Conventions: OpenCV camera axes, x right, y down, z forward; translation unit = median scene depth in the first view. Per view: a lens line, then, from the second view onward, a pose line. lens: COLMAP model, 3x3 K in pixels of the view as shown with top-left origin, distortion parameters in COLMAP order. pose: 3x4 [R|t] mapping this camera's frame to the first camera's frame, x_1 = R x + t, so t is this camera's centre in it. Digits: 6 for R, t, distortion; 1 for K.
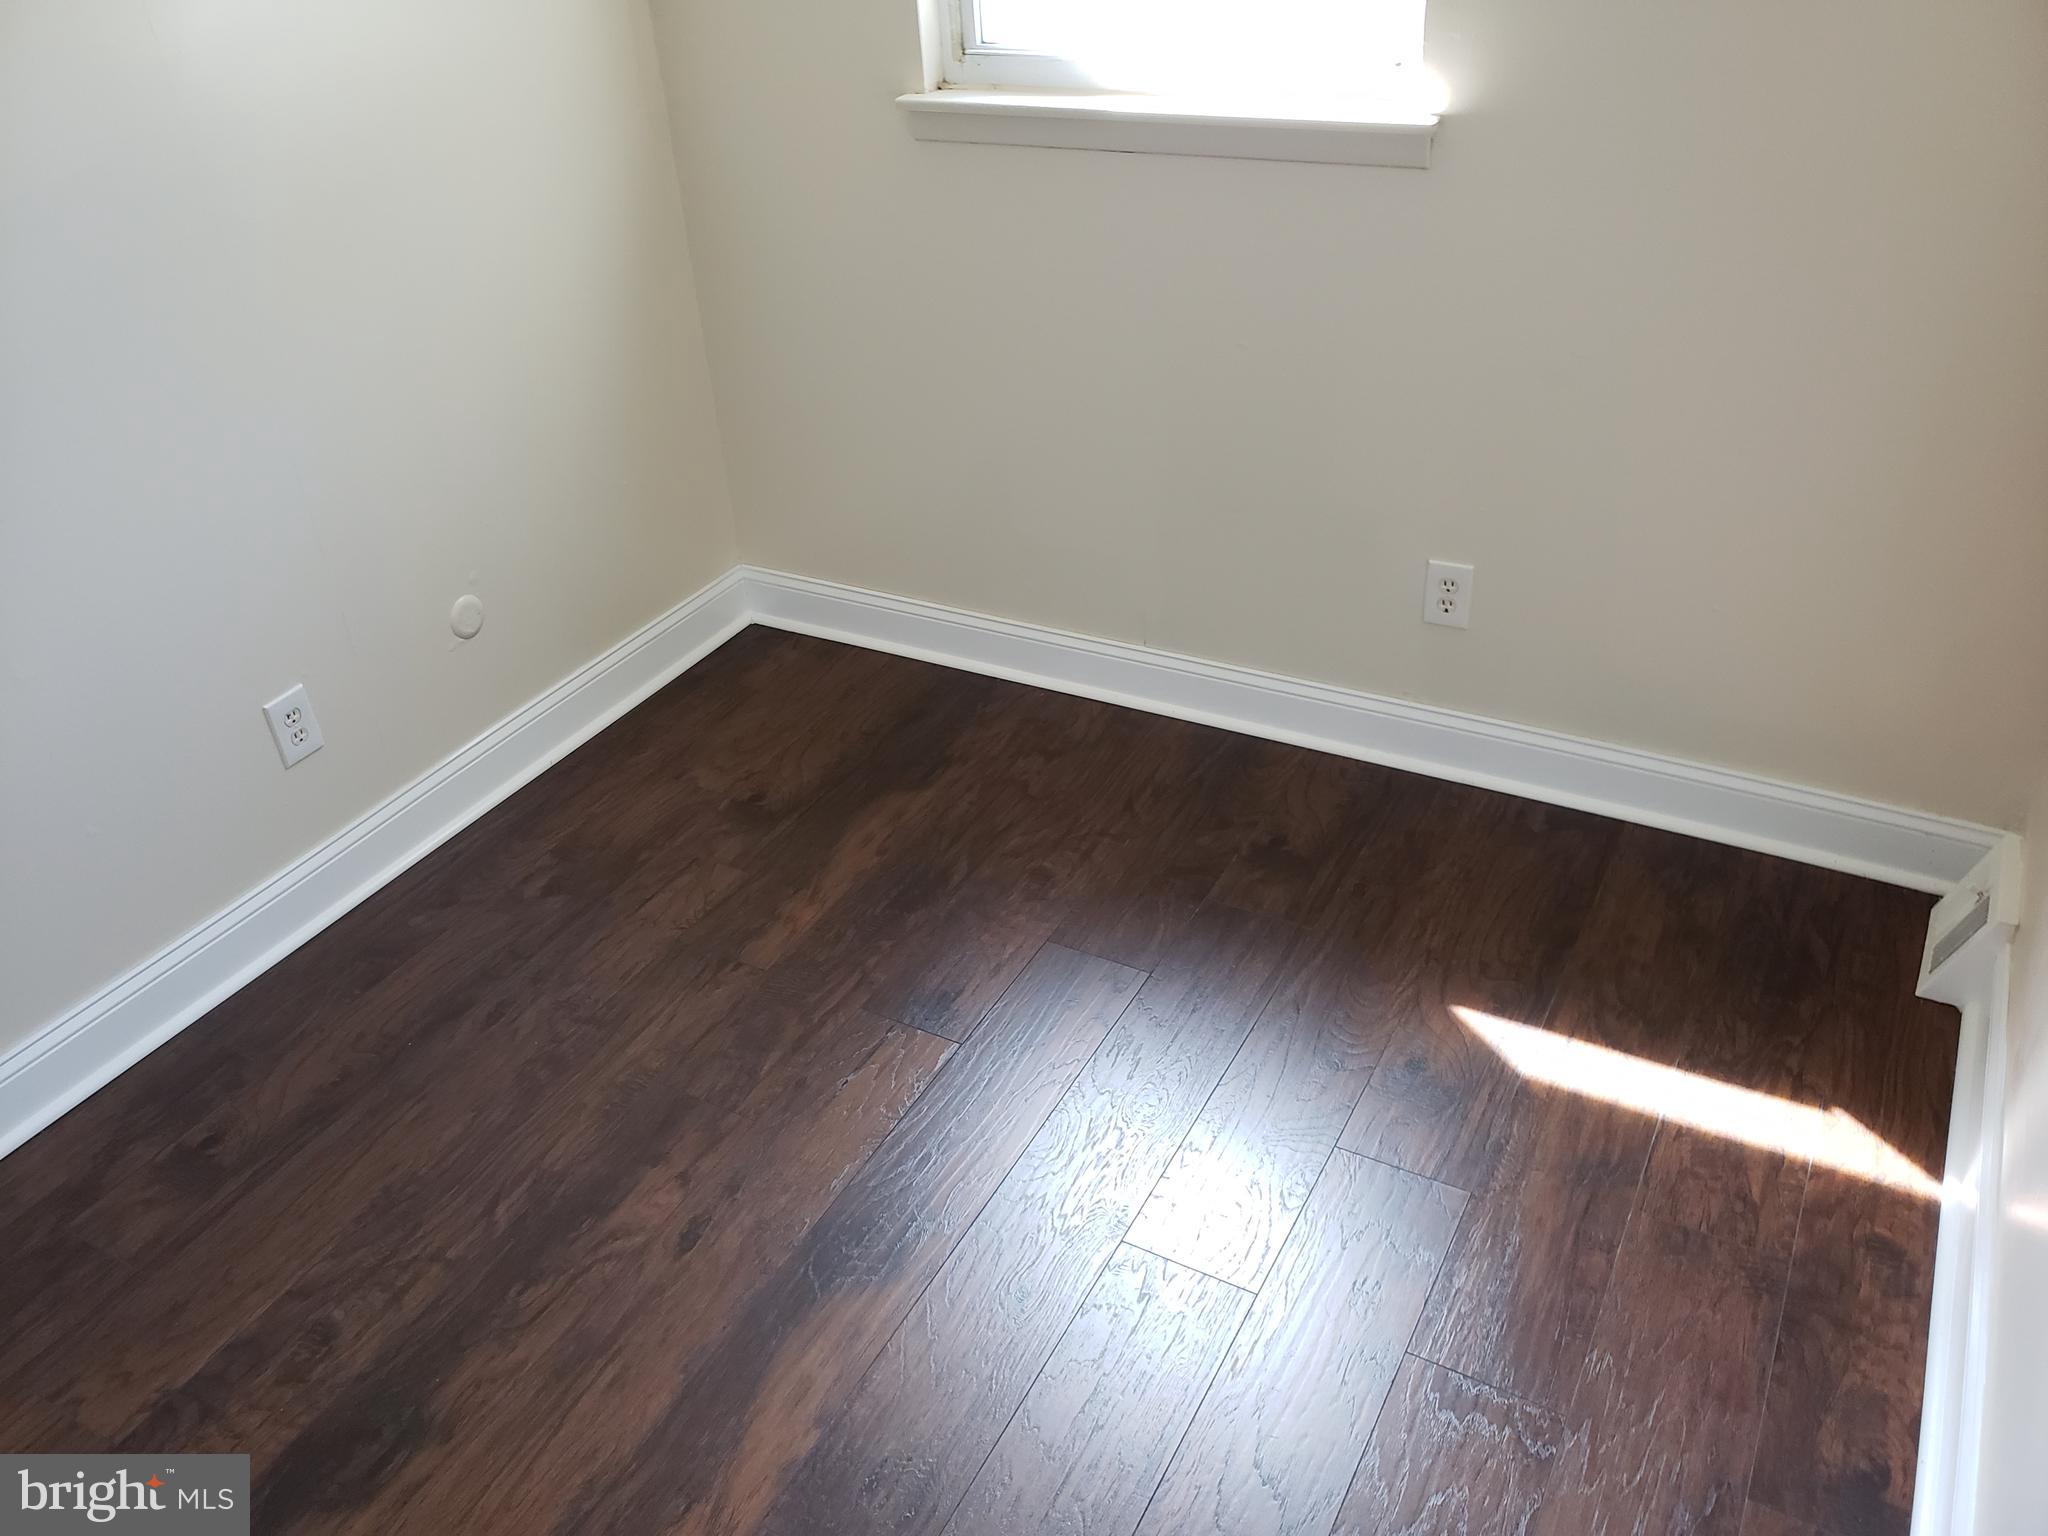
lens RADIAL K [[1607.1, 0, 999.1], [0, 1607.1, 763.1], [0, 0, 1]] dist [0.120809, -0.268818]
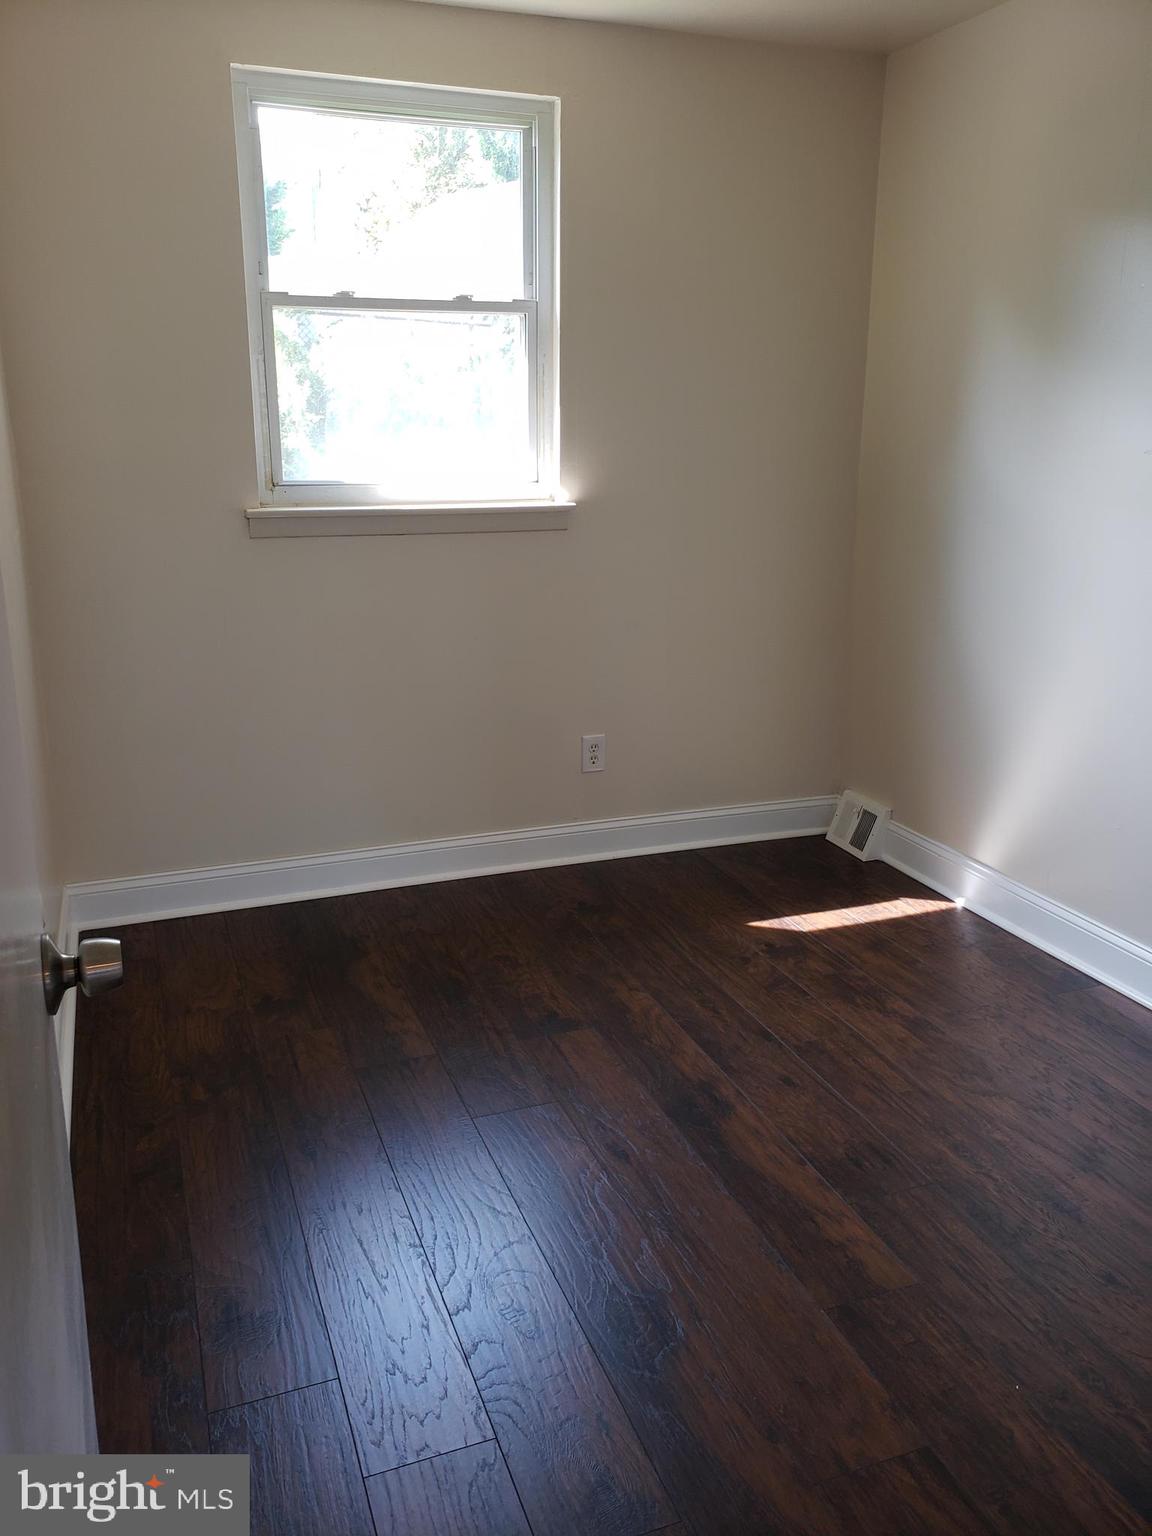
lens RADIAL K [[1205.4, 0, 576.0], [0, 1205.4, 768.0], [0, 0, 1]] dist [0.120809, -0.268818]
pose [[0.646068, -0.164834, 0.745269, -0.758605], [0.371343, 0.920938, -0.118227, 0.065233], [-0.666859, 0.353133, 0.656199, 0.127497]]
